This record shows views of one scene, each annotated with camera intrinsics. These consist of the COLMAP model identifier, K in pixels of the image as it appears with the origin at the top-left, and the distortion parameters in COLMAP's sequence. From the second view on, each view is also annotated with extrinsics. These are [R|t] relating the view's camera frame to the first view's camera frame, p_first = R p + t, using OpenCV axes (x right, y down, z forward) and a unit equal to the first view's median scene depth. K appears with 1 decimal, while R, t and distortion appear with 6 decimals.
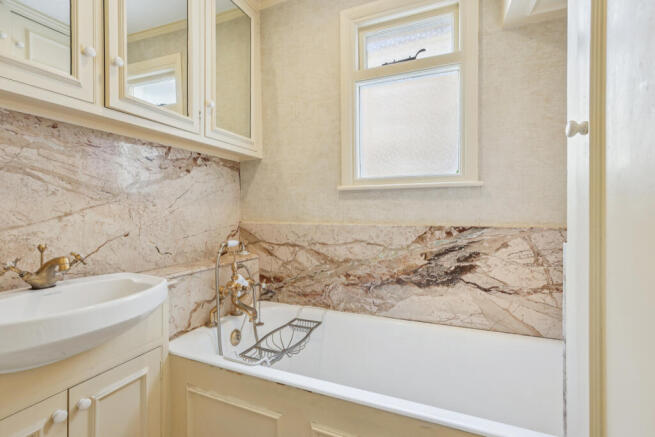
lens RADIAL K [[295.5, 0, 328.3], [0, 295.5, 211.7], [0, 0, 1]] dist [-0.042382, 0.022414]
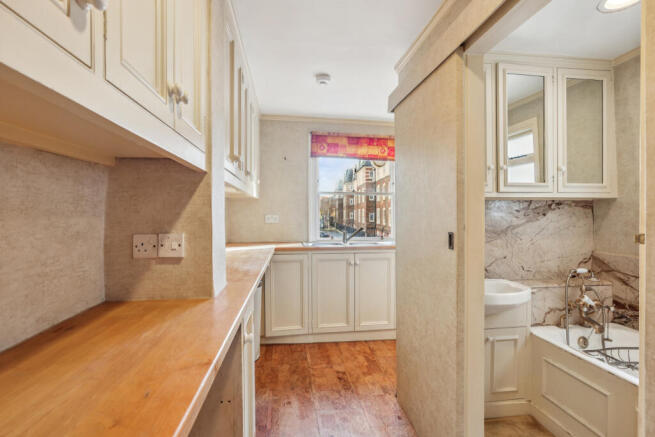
lens RADIAL K [[316.7, 0, 330.4], [0, 316.7, 216.0], [0, 0, 1]] dist [0.000140, 0.001061]
pose [[0.510725, 0.009201, -0.859695, 0.323176], [-0.000222, 0.999944, 0.010570, -0.154148], [0.859744, -0.005207, 0.510699, -0.701717]]
